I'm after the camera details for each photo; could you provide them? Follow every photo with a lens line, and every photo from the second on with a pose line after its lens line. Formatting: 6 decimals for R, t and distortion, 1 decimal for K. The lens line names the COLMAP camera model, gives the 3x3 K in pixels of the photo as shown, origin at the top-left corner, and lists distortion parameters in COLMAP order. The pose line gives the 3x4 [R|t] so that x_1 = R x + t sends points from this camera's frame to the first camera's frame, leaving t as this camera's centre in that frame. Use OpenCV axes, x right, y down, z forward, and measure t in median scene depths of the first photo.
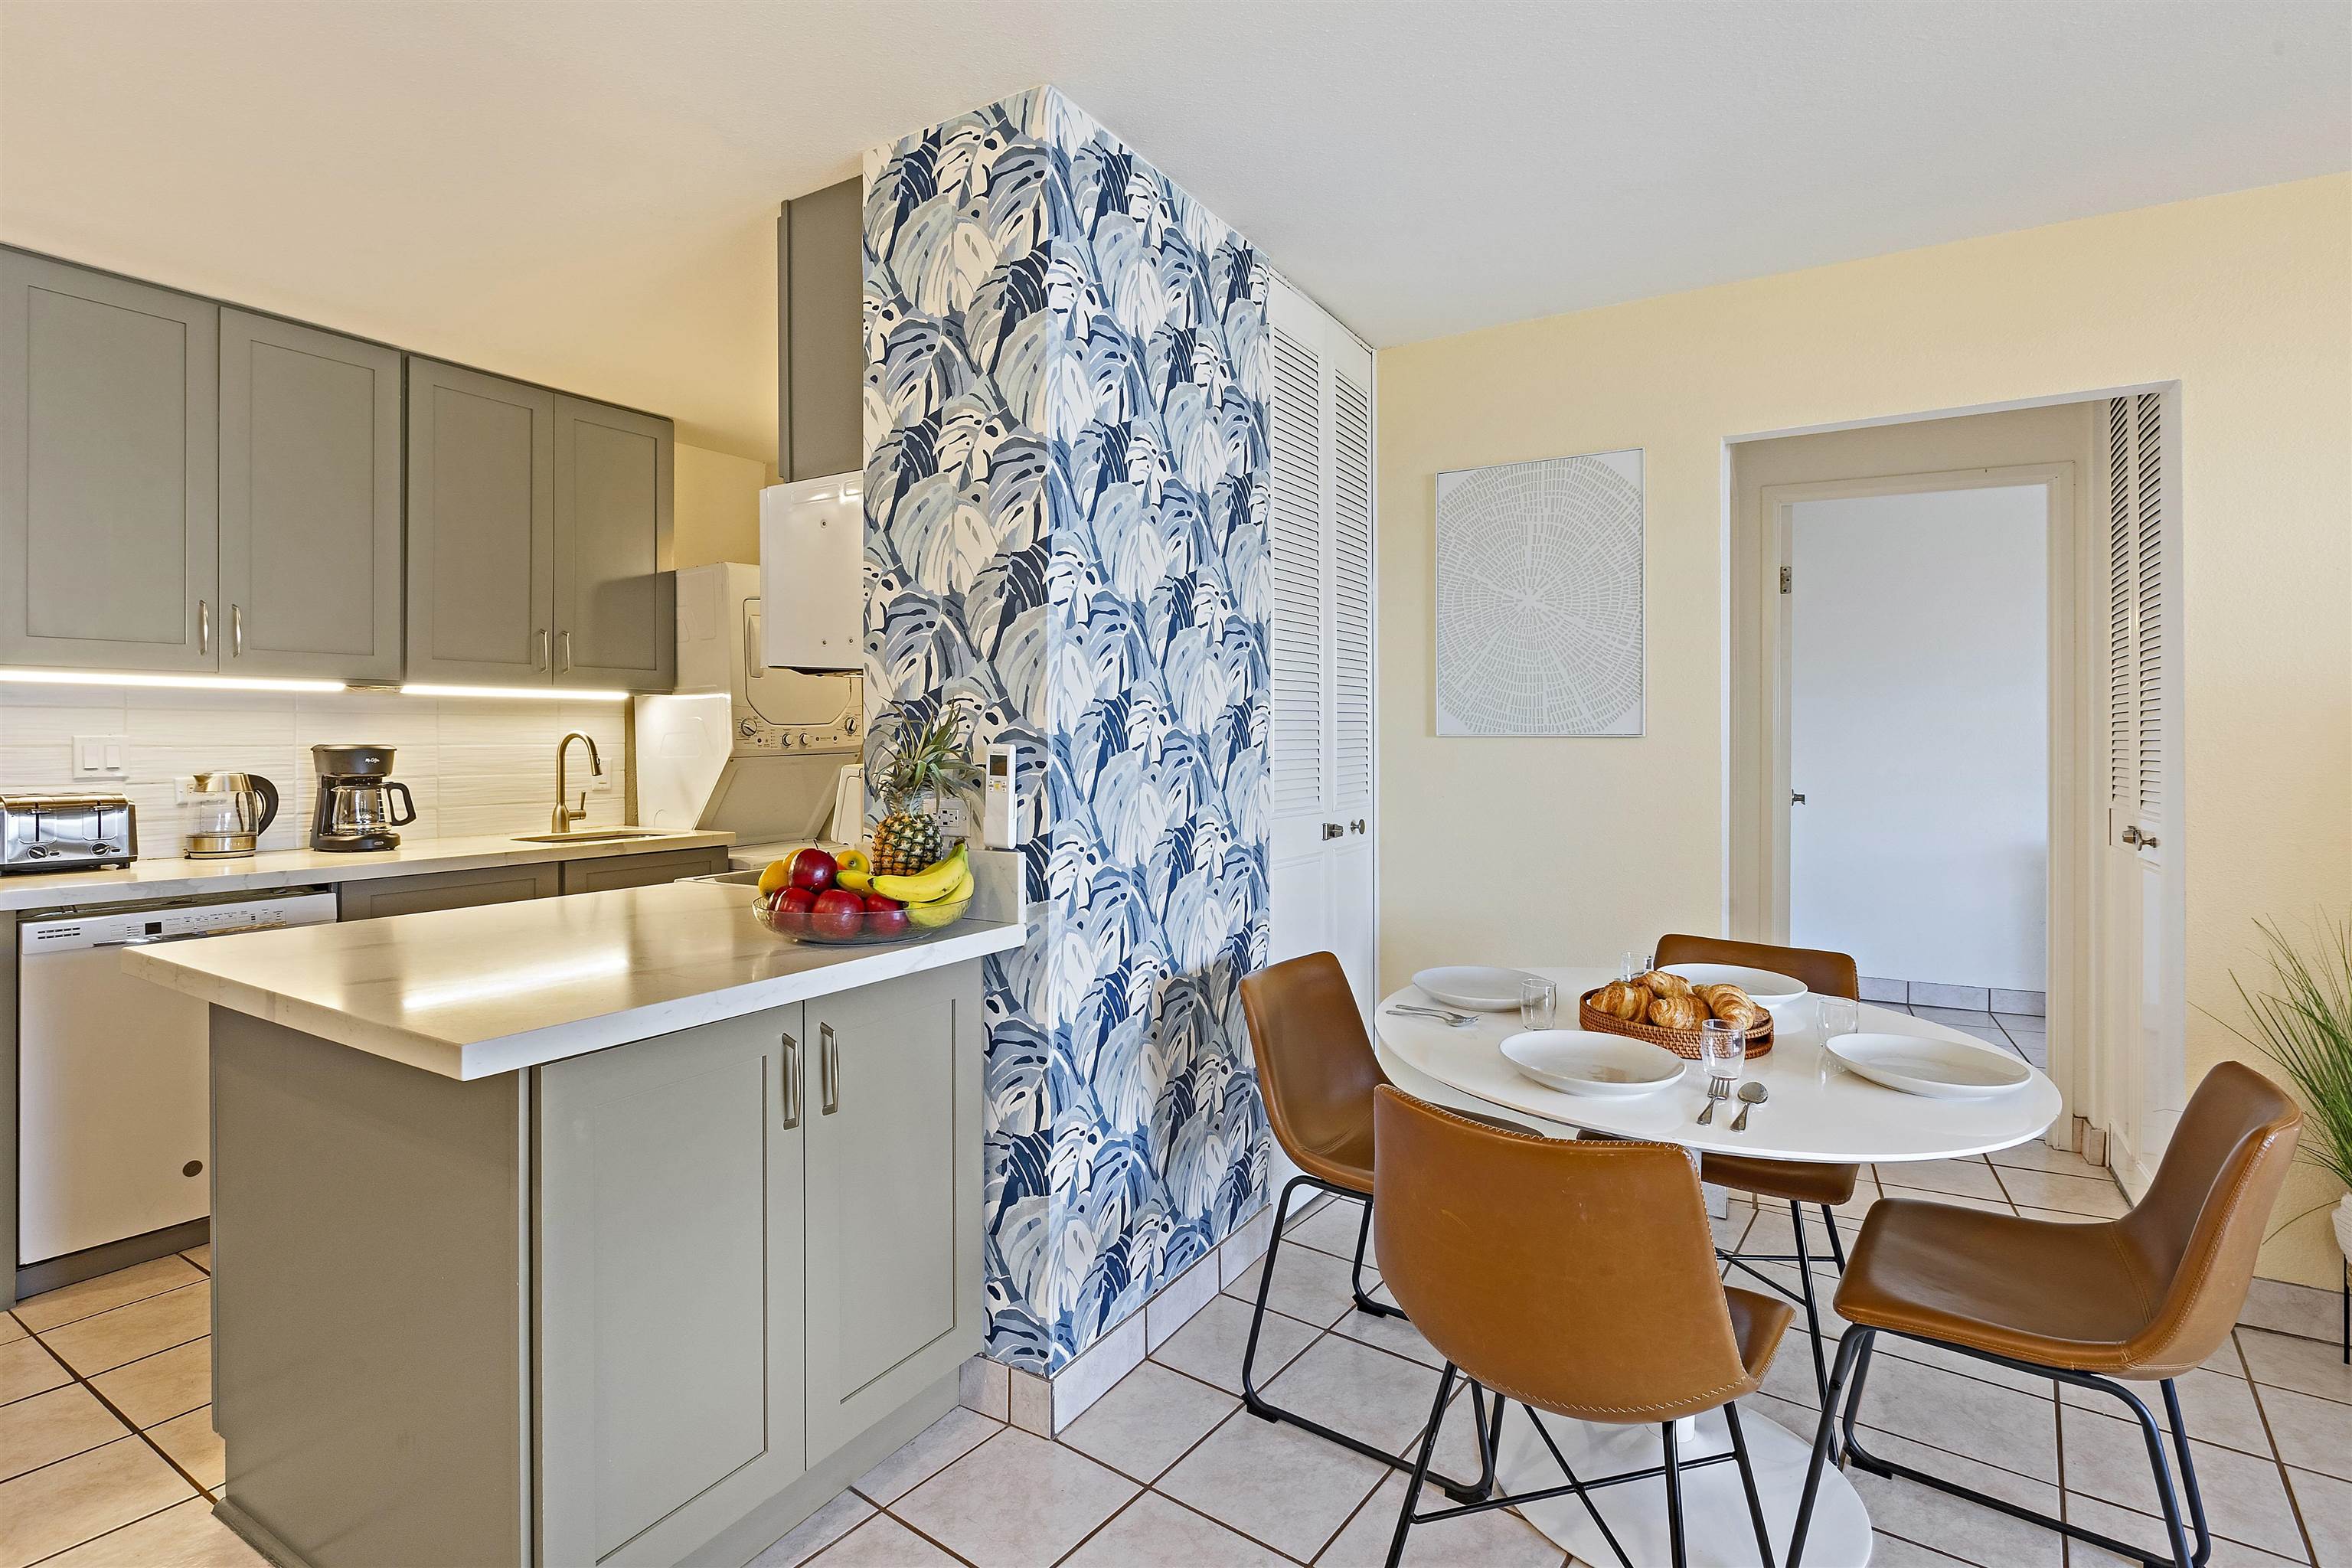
lens RADIAL K [[1123.9, 0, 1134.4], [0, 1123.9, 730.4], [0, 0, 1]] dist [-0.008782, 0.002504]
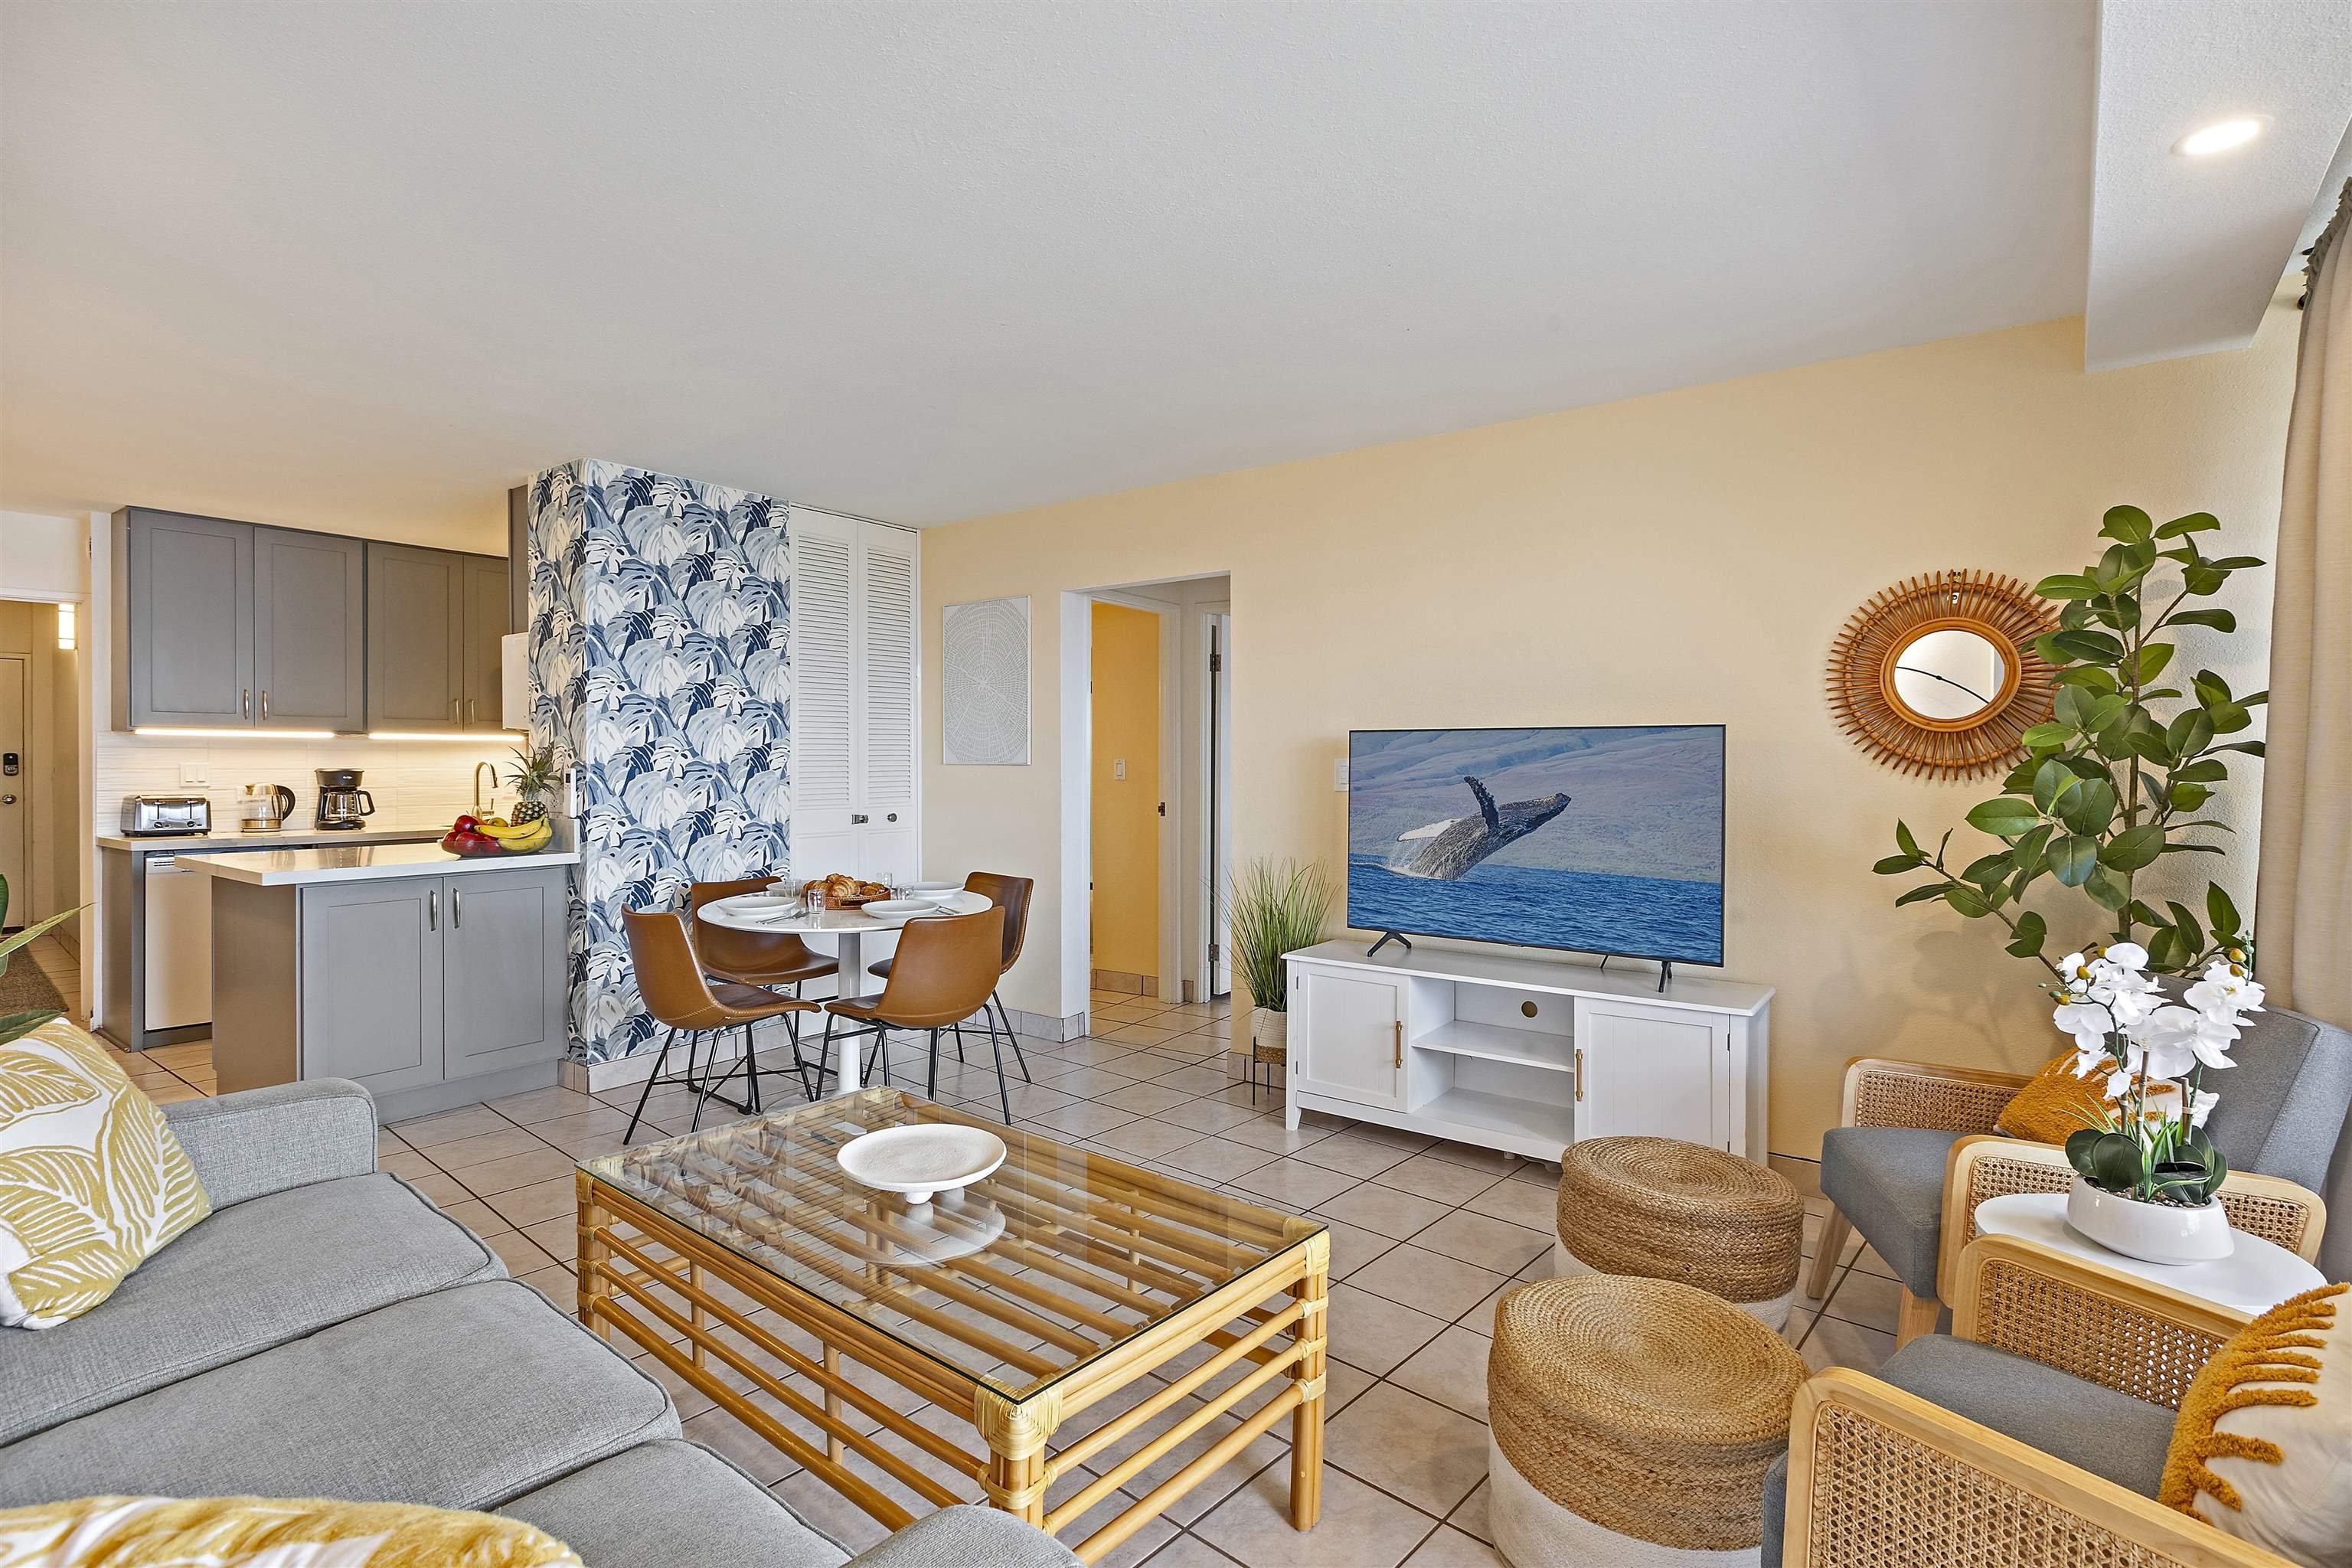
lens RADIAL K [[1091.6, 0, 1143.4], [0, 1091.6, 762.2], [0, 0, 1]] dist [0.002634, 0.000308]
pose [[0.996666, 0.000324, -0.081585, 0.831008], [0.000110, 0.999986, 0.005308, -0.007353], [0.081586, -0.005299, 0.996652, -0.710214]]
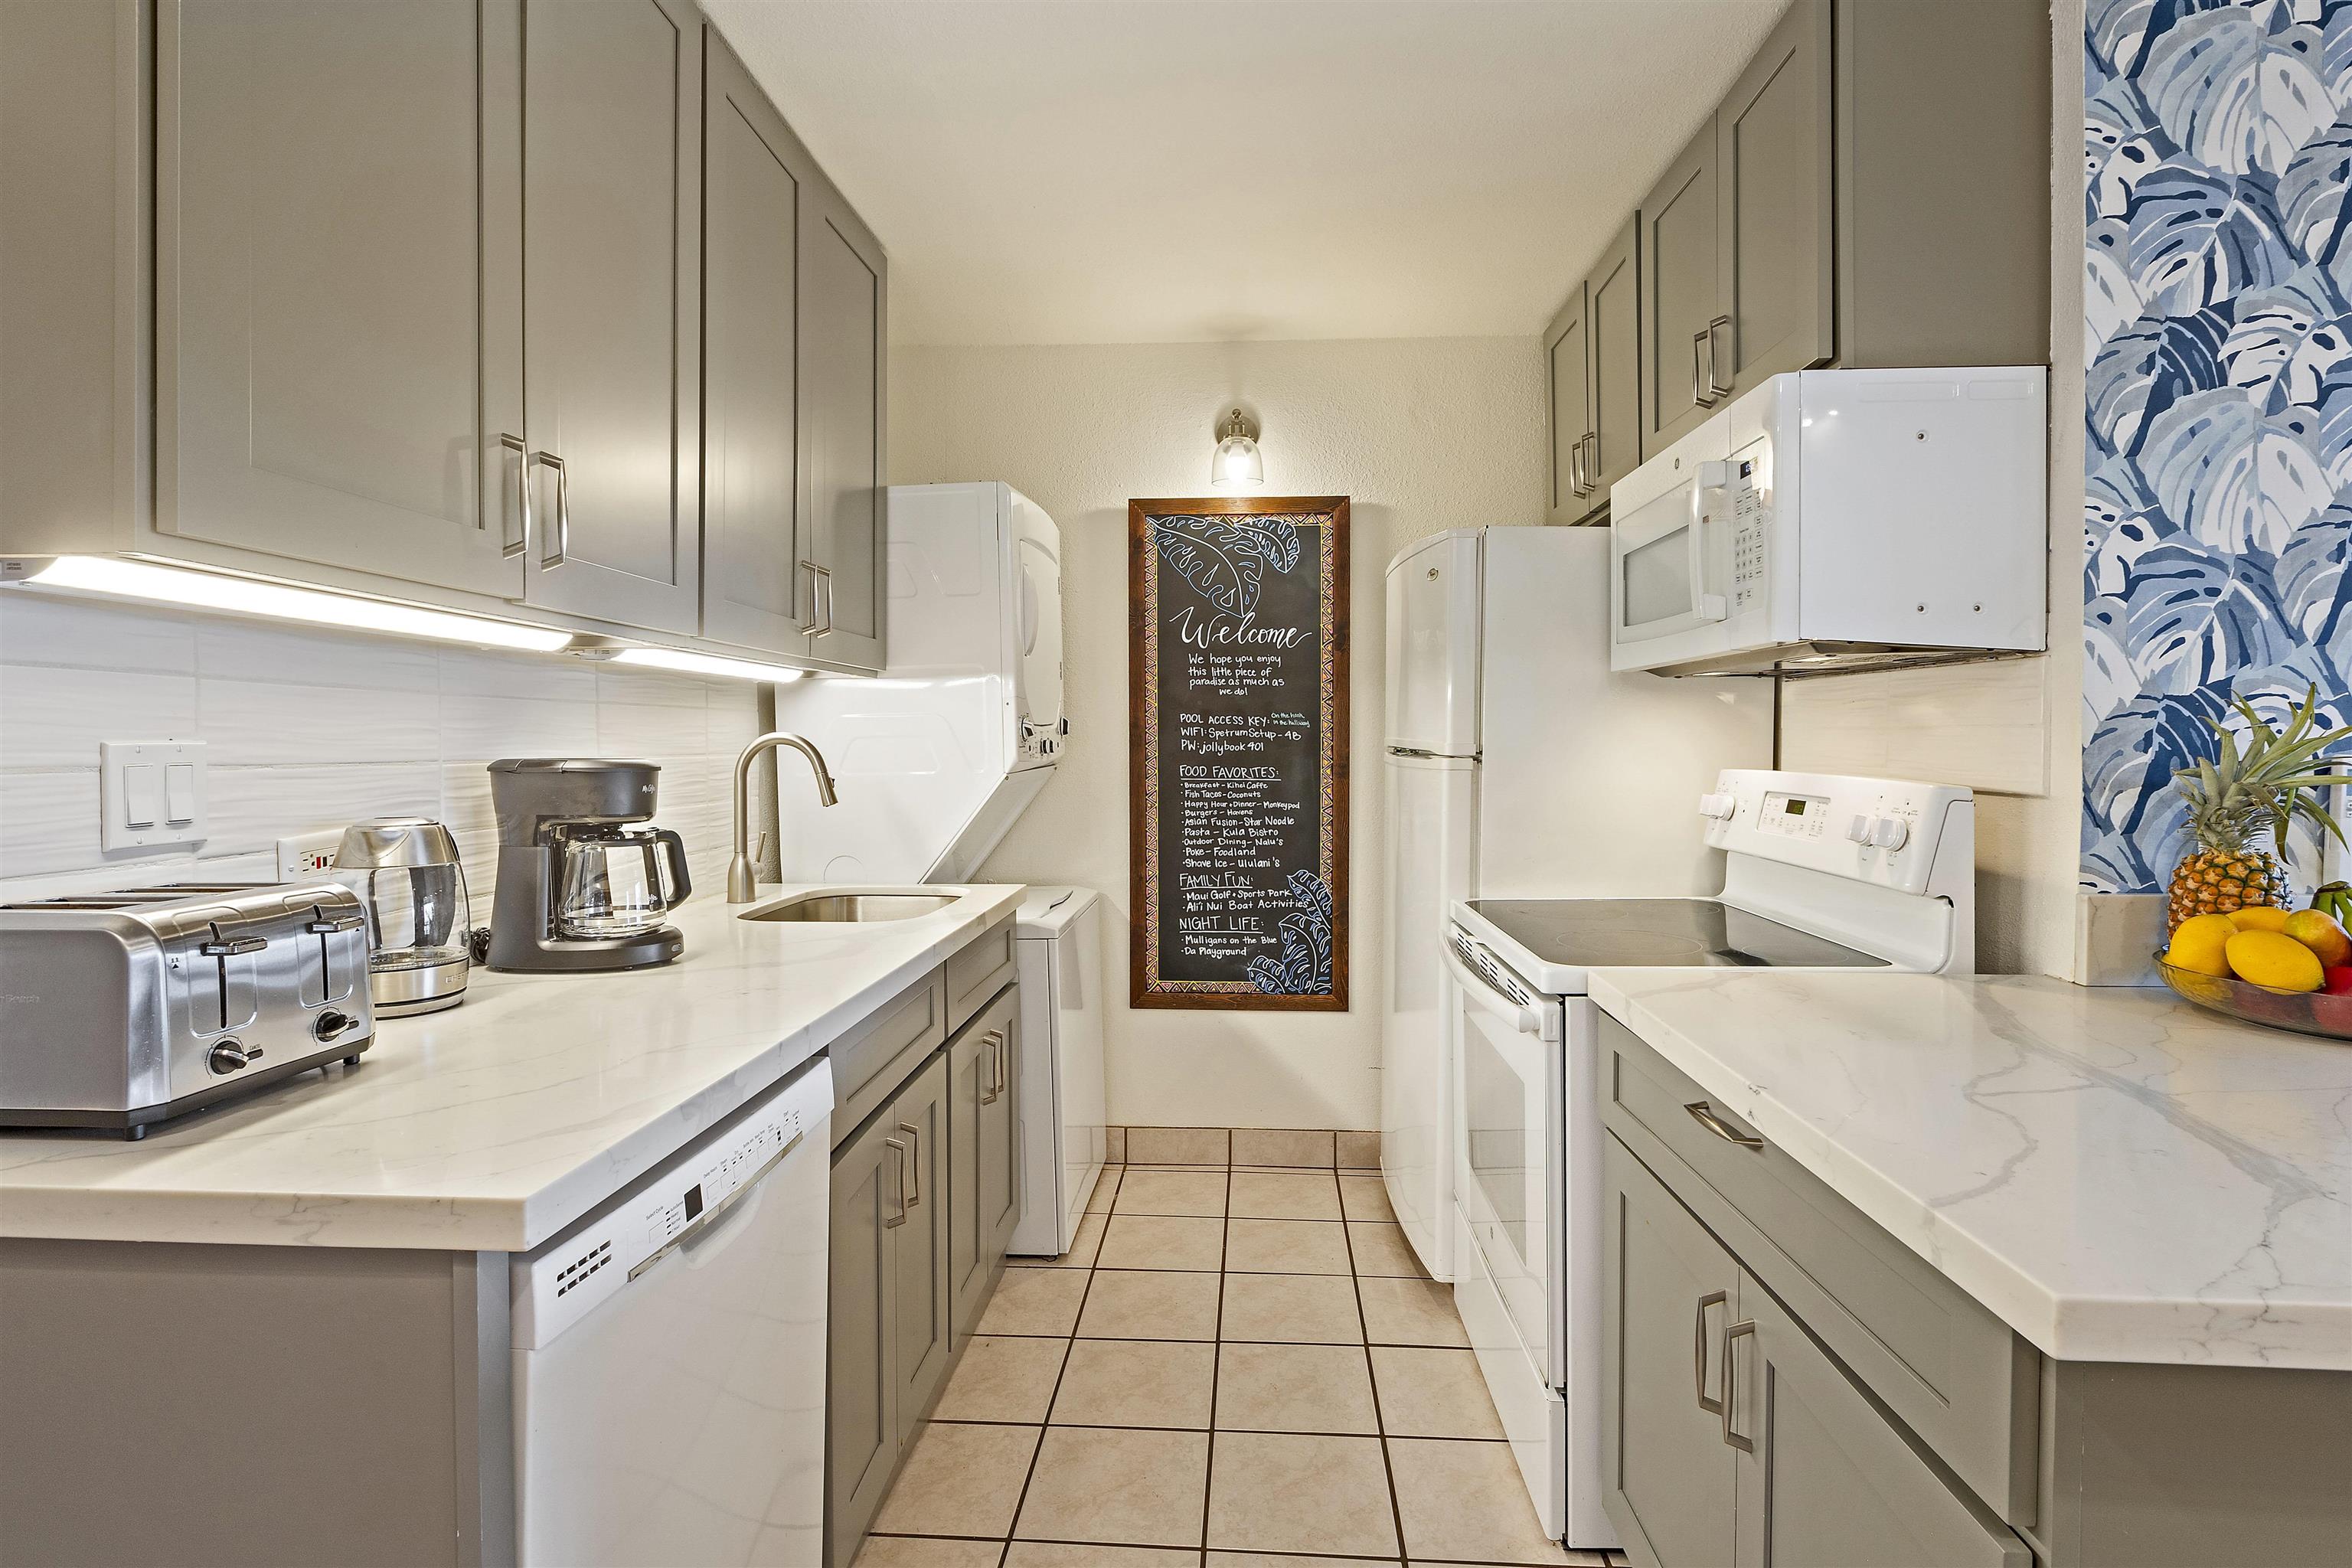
lens RADIAL K [[1123.9, 0, 1186.7], [0, 1123.9, 752.6], [0, 0, 1]] dist [-0.008782, 0.002504]
pose [[0.880122, -0.003411, 0.474735, -0.860737], [-0.003497, 0.999900, 0.013668, 0.002682], [-0.474734, -0.013690, 0.880023, 0.516803]]
